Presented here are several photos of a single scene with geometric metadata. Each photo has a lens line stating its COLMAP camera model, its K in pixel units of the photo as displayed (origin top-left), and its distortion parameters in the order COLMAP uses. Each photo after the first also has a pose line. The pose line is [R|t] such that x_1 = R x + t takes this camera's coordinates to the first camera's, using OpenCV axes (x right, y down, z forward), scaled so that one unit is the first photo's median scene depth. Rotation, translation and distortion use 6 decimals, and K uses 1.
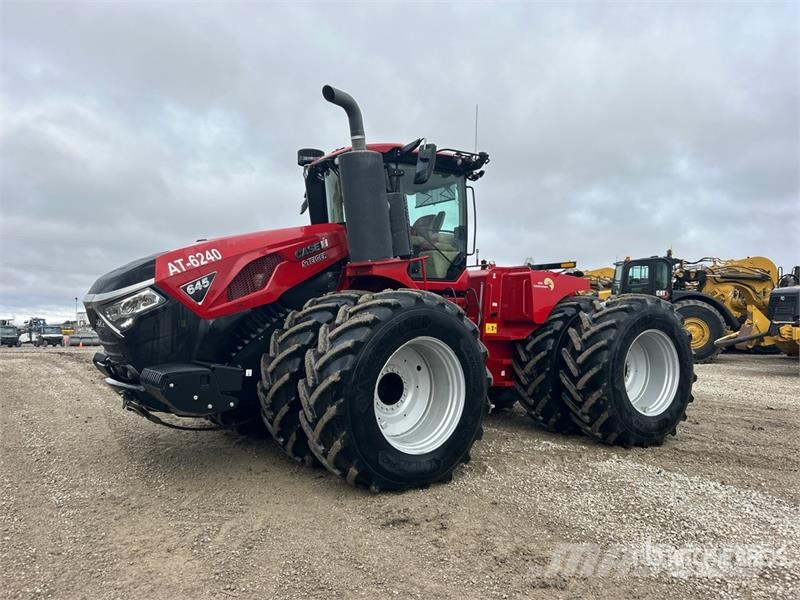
lens RADIAL K [[604.9, 0, 401.4], [0, 604.9, 297.4], [0, 0, 1]] dist [0.053013, -0.054648]
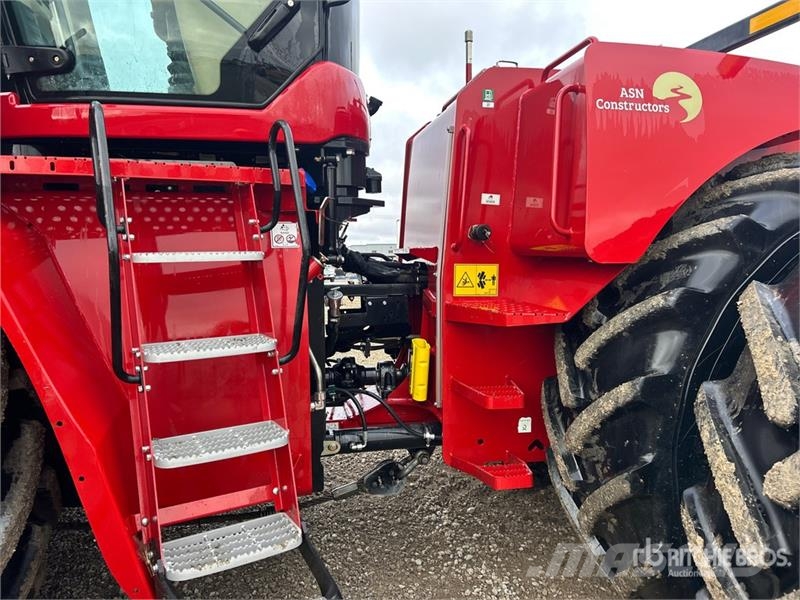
lens RADIAL K [[604.9, 0, 396.3], [0, 604.9, 298.3], [0, 0, 1]] dist [0.053013, -0.054648]
pose [[0.931728, 0.013304, -0.362913, 0.255822], [0.025466, 0.994475, 0.101836, 0.032903], [0.362263, -0.104126, 0.926241, 0.815270]]
